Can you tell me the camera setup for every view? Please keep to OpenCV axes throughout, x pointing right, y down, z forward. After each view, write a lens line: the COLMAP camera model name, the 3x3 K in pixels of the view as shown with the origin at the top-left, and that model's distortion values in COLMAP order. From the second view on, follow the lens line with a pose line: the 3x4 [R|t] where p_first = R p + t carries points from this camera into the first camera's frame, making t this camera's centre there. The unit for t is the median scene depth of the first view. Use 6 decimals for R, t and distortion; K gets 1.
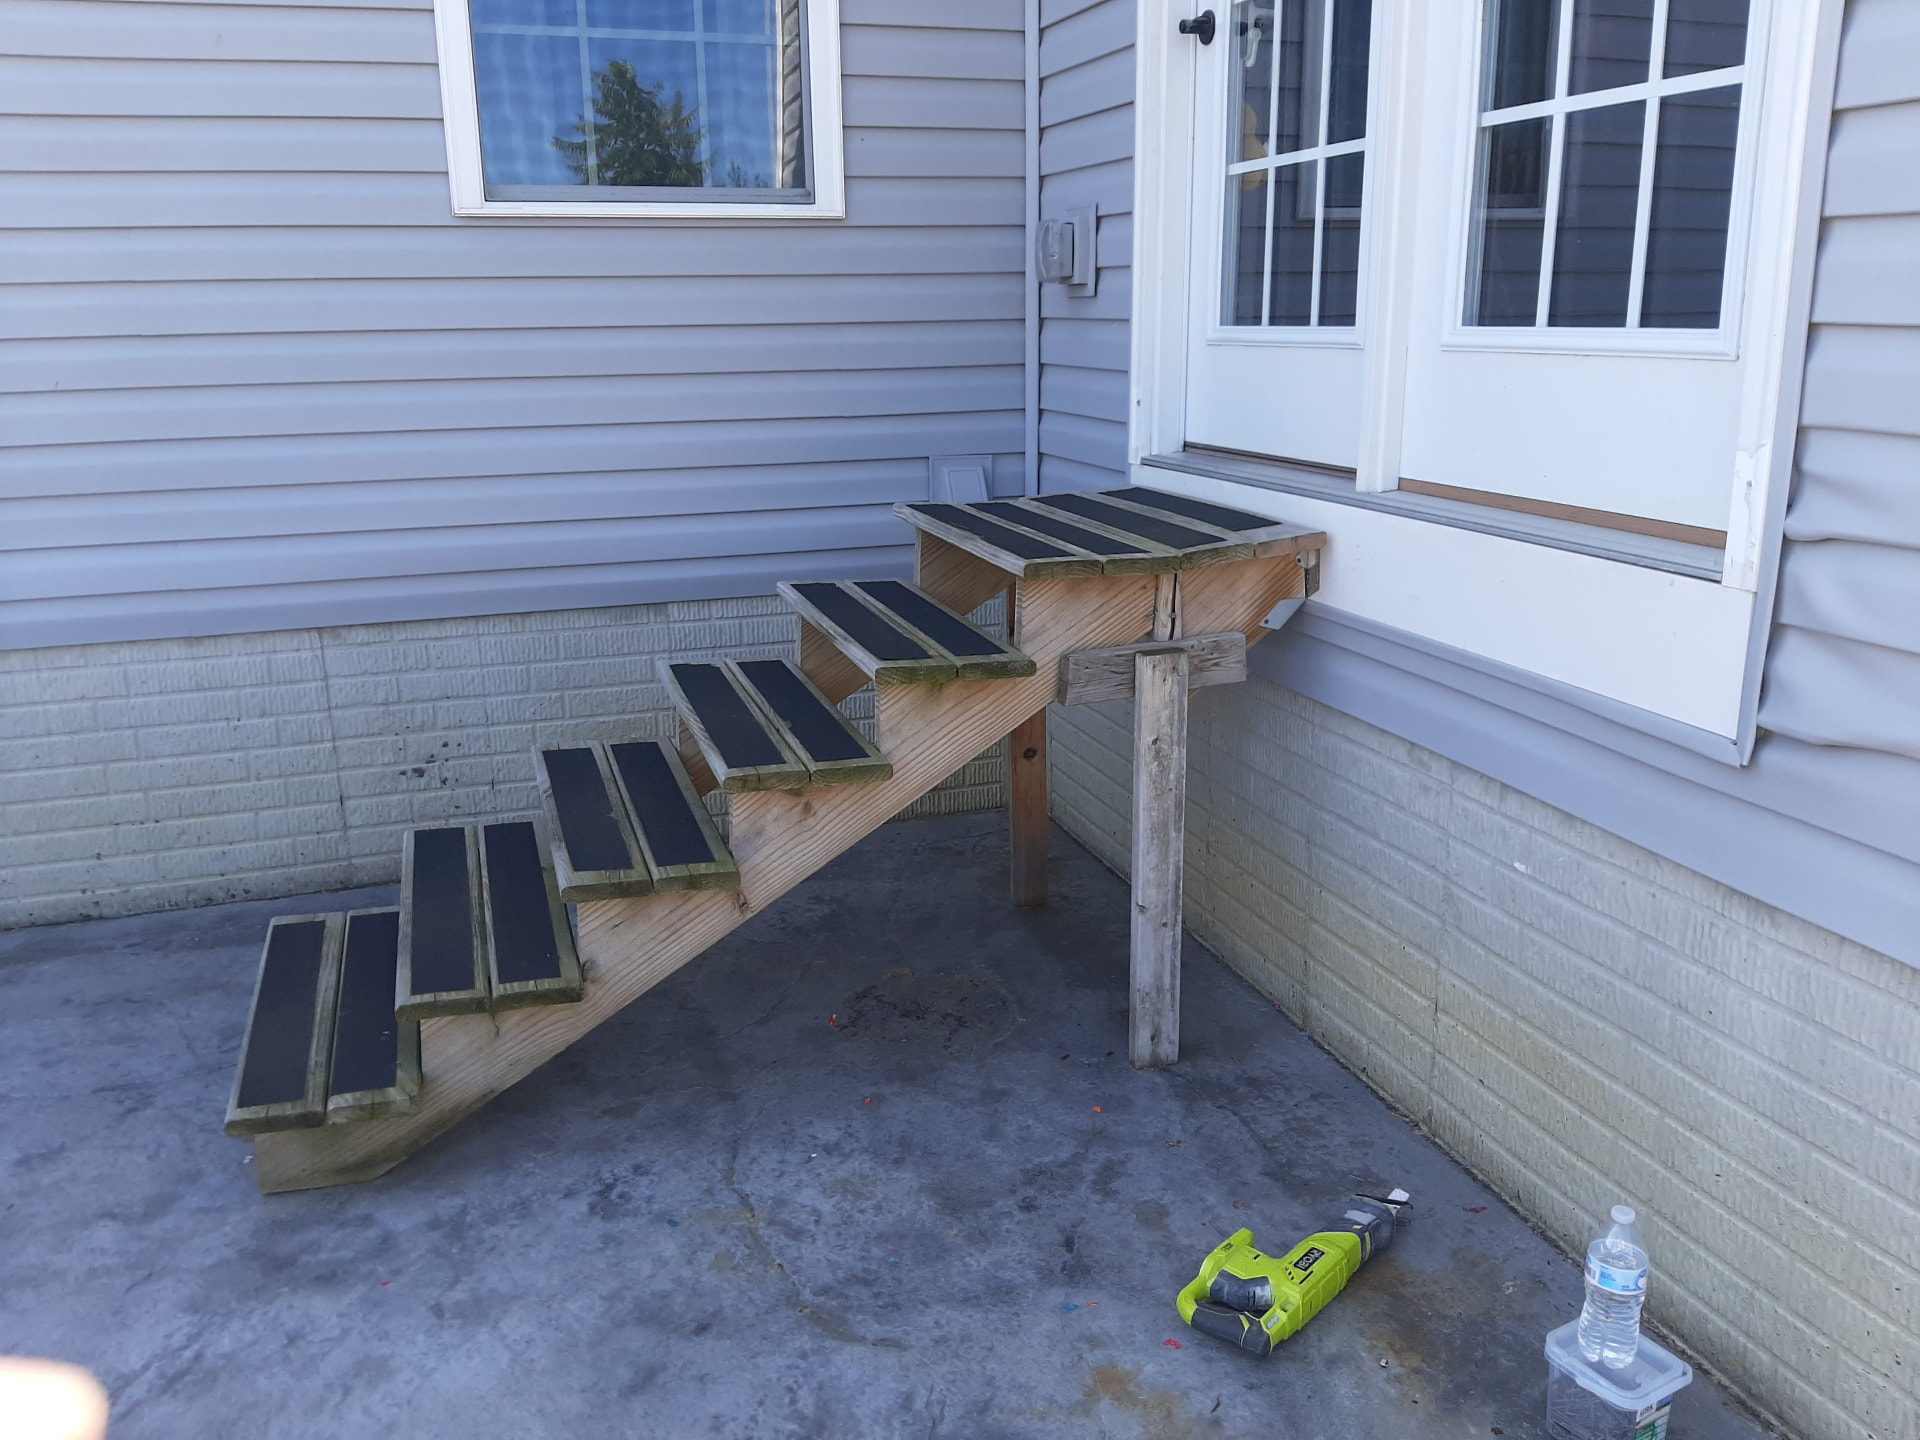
lens RADIAL K [[1523.6, 0, 960.0], [0, 1523.6, 720.0], [0, 0, 1]] dist [0.010439, -0.079331]
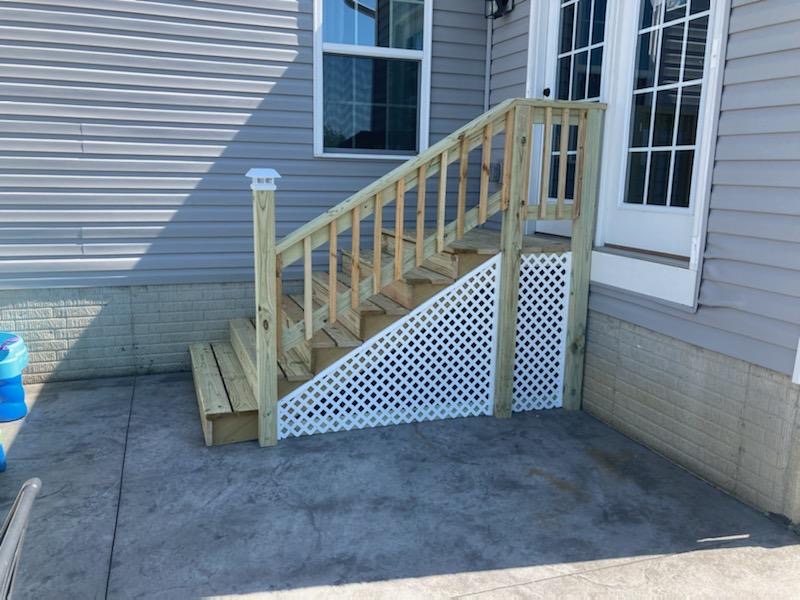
lens RADIAL K [[635.8, 0, 400.0], [0, 635.8, 300.0], [0, 0, 1]] dist [-0.029596, -0.008339]
pose [[0.999556, 0.027951, 0.010280, -0.255323], [-0.027184, 0.997289, -0.068374, 0.111719], [-0.012163, 0.068064, 0.997607, -0.593516]]
